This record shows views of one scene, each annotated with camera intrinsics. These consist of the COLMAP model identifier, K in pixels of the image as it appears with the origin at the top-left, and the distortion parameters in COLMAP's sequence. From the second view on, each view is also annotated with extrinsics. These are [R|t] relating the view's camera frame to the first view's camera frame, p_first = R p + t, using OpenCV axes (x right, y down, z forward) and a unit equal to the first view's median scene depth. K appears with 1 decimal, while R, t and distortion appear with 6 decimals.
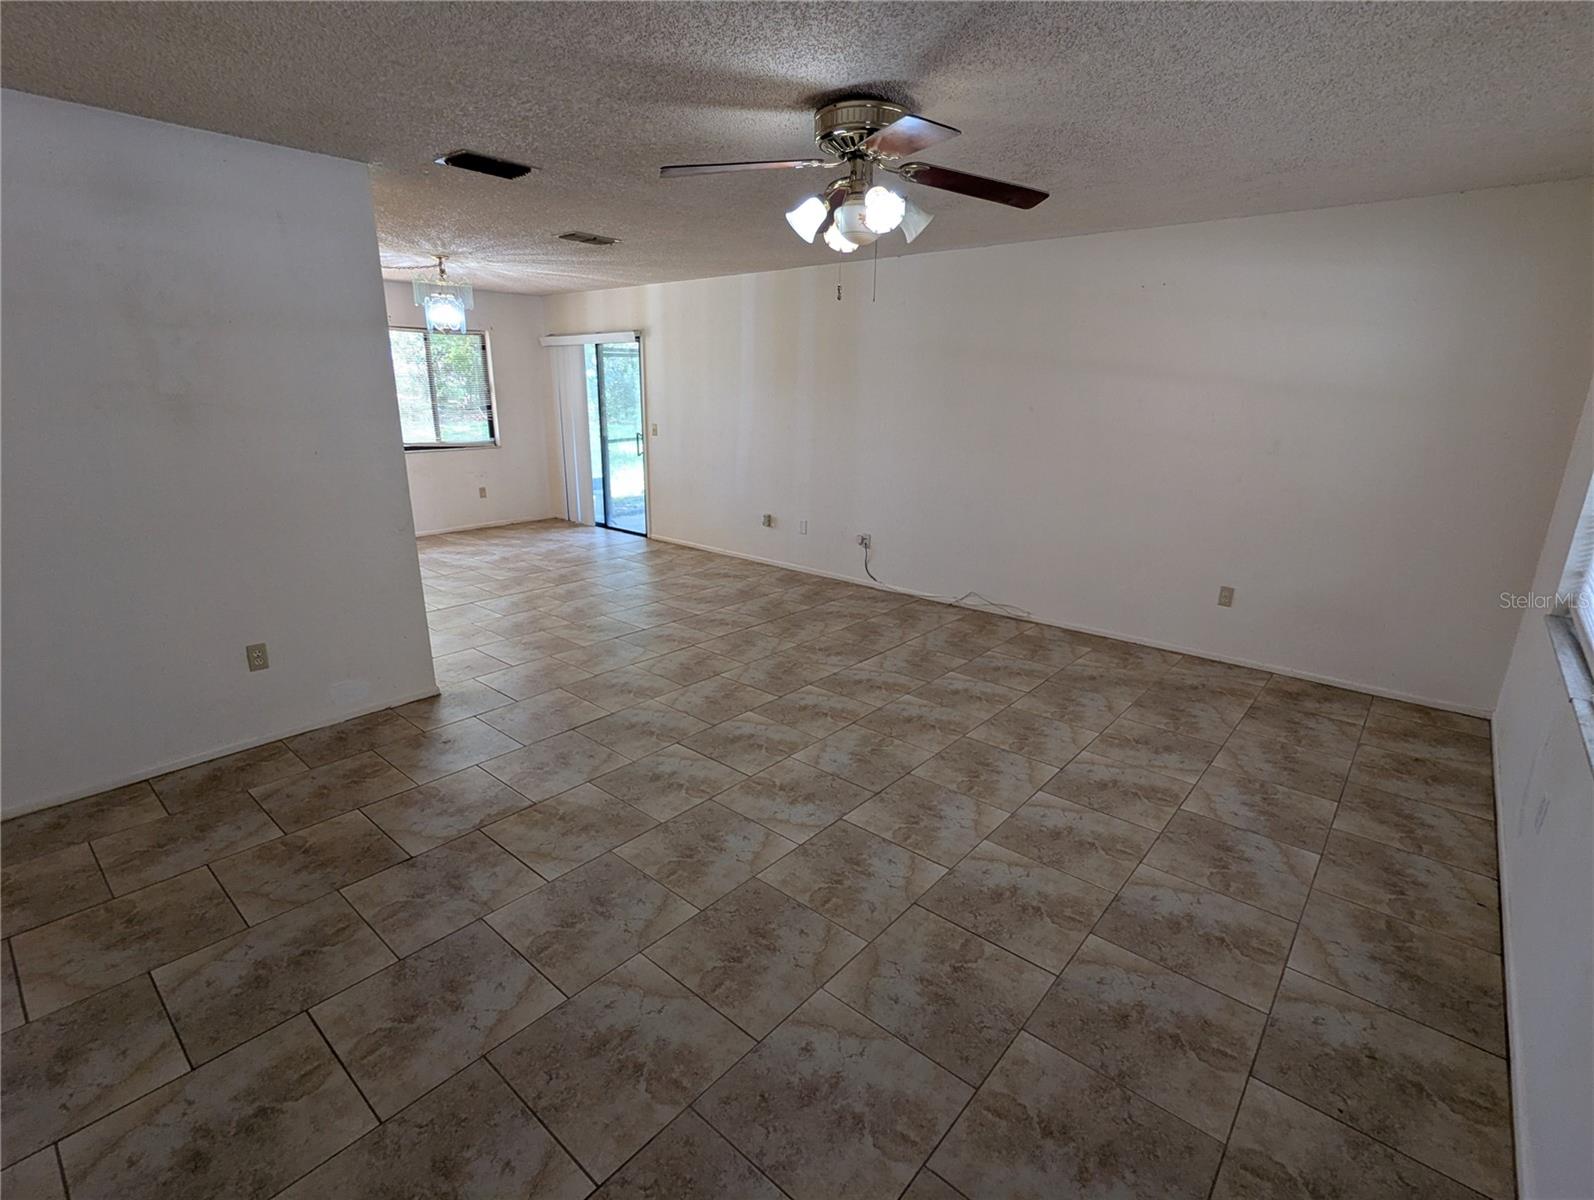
lens RADIAL K [[758.9, 0, 798.1], [0, 758.9, 599.4], [0, 0, 1]] dist [-0.003530, 0.001722]
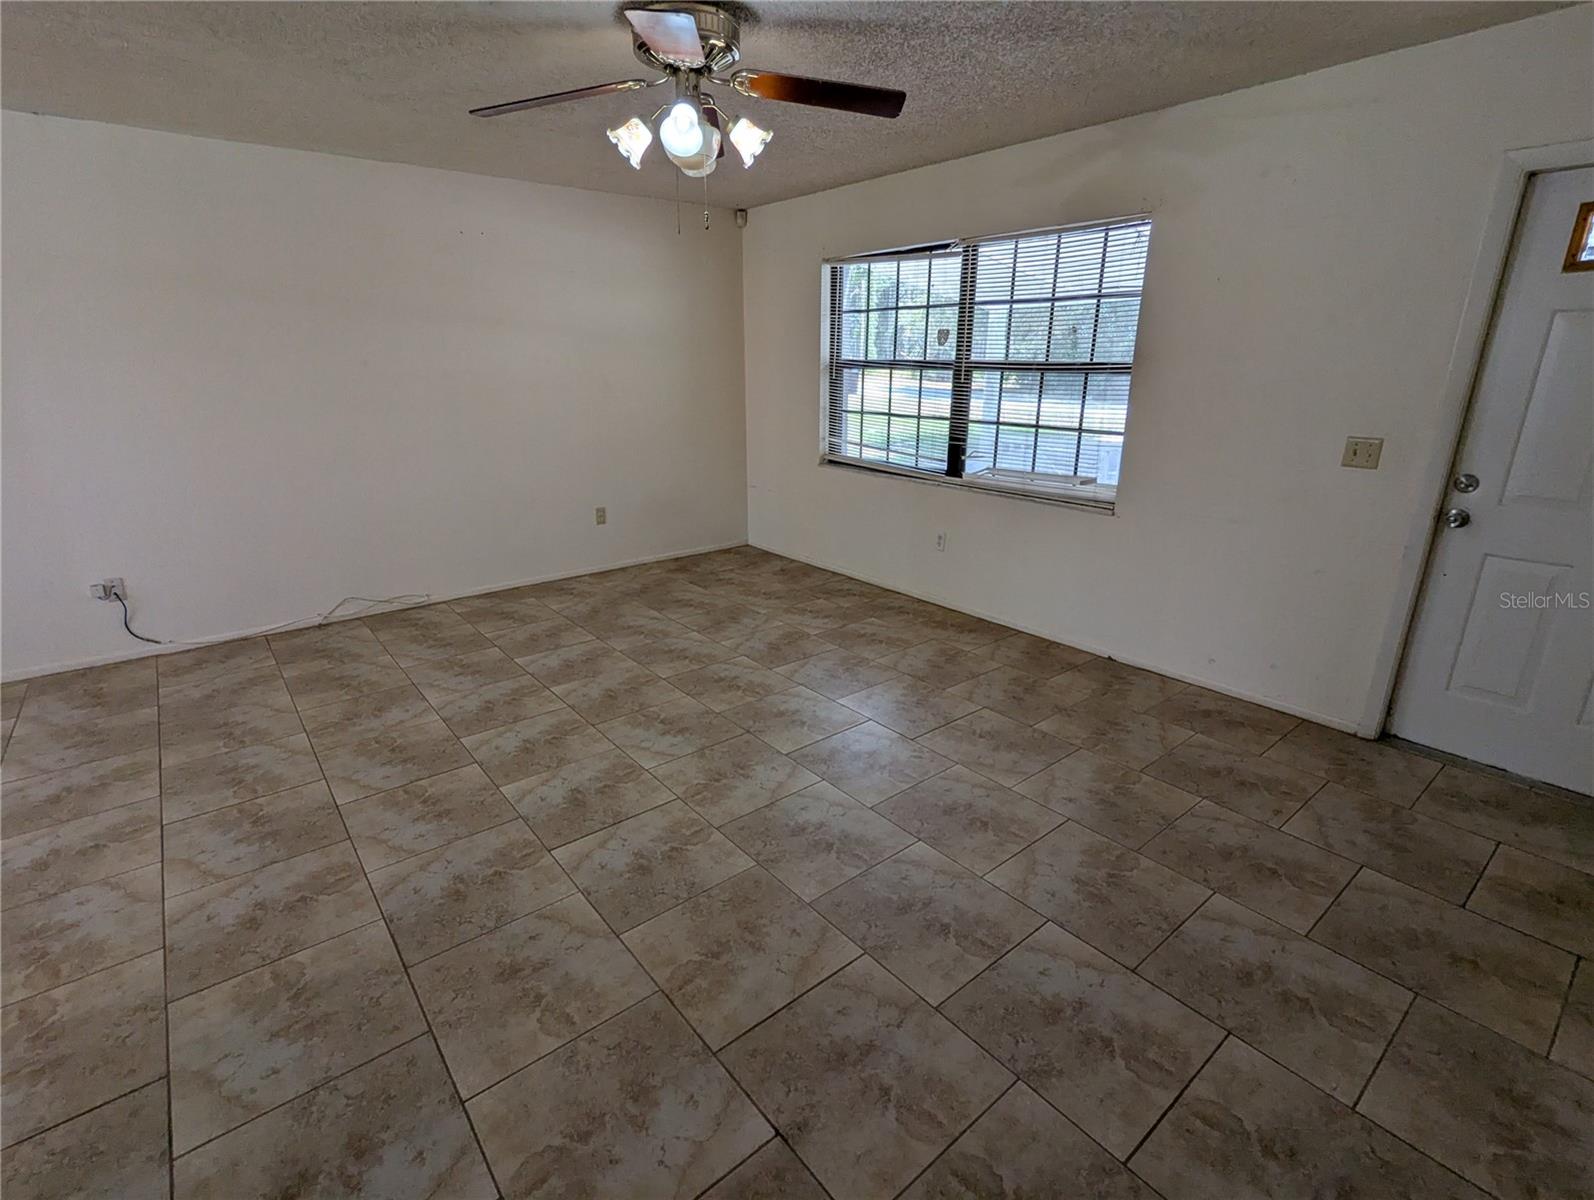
lens RADIAL K [[758.9, 0, 798.1], [0, 758.9, 599.4], [0, 0, 1]] dist [-0.003530, 0.001722]
pose [[0.174809, -0.314268, 0.933101, -0.654896], [0.271352, 0.926370, 0.261165, -0.133926], [-0.946472, 0.207545, 0.247215, 0.537413]]
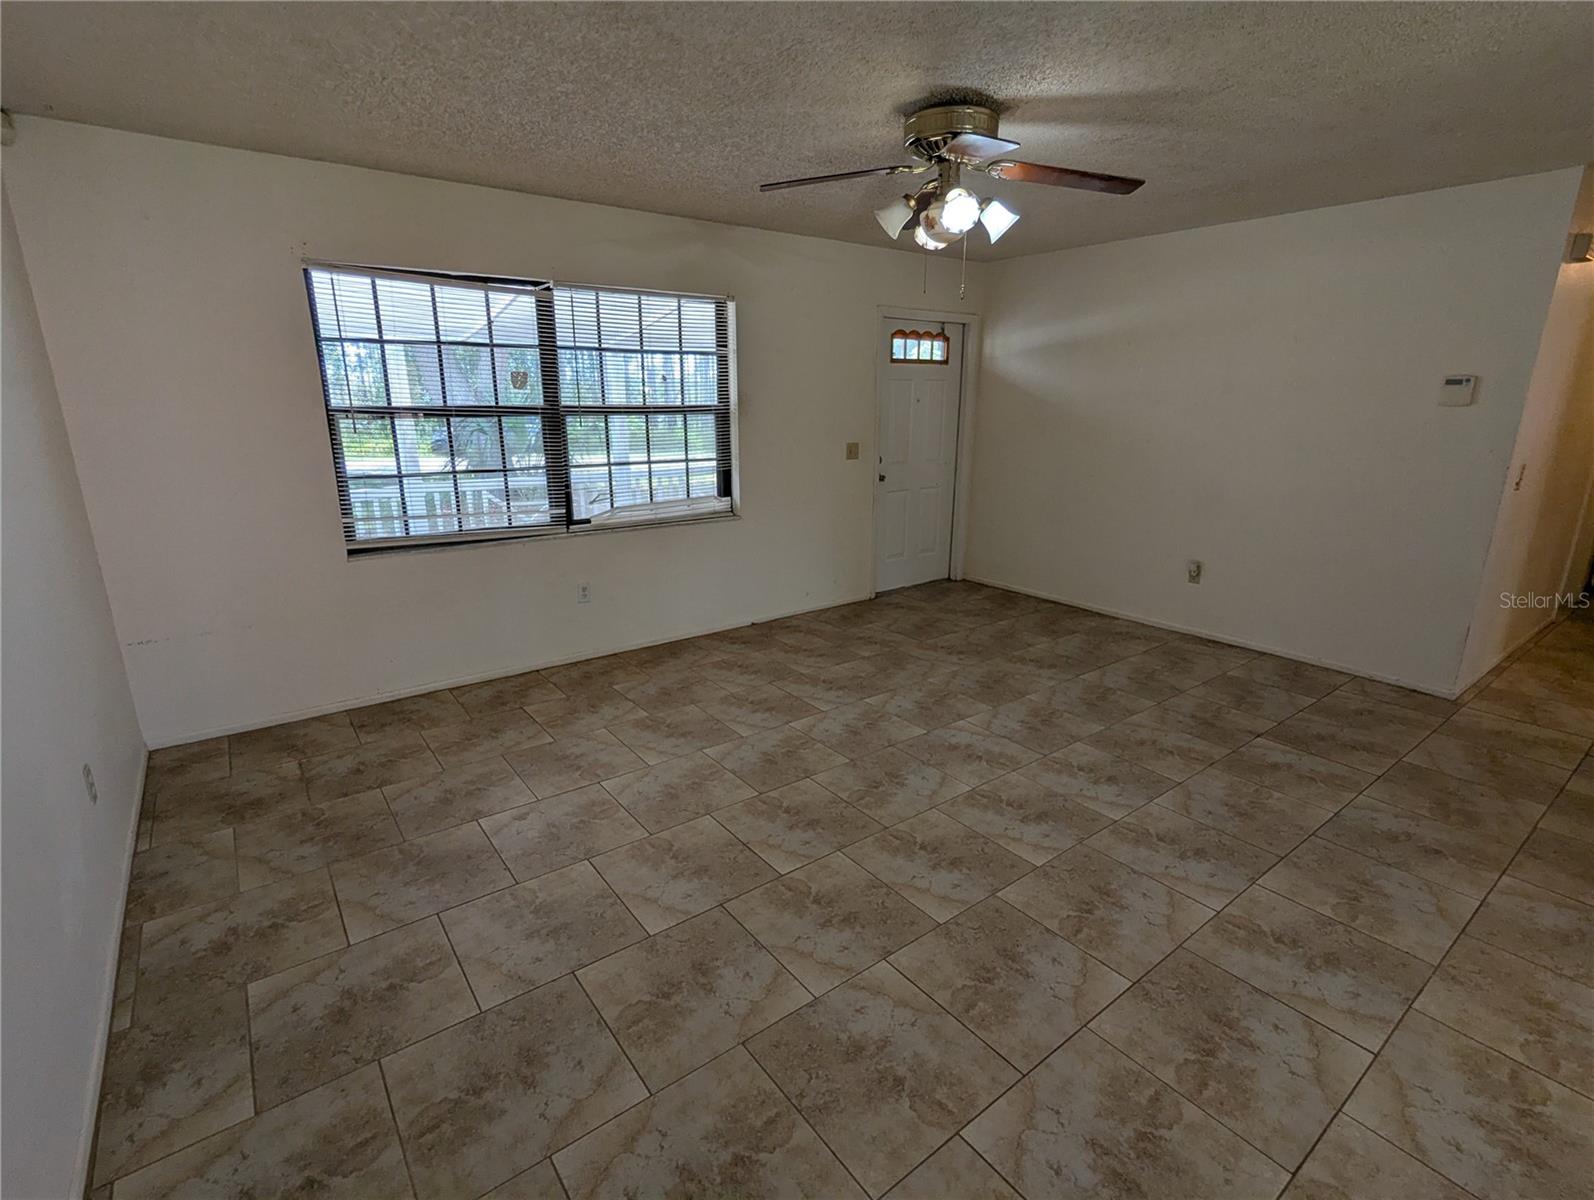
lens RADIAL K [[758.9, 0, 798.1], [0, 758.9, 599.4], [0, 0, 1]] dist [-0.003530, 0.001722]
pose [[-0.977493, -0.069751, 0.199103, 0.025961], [0.043152, 0.857704, 0.512330, -0.418341], [-0.206507, 0.509391, -0.835390, 1.538384]]
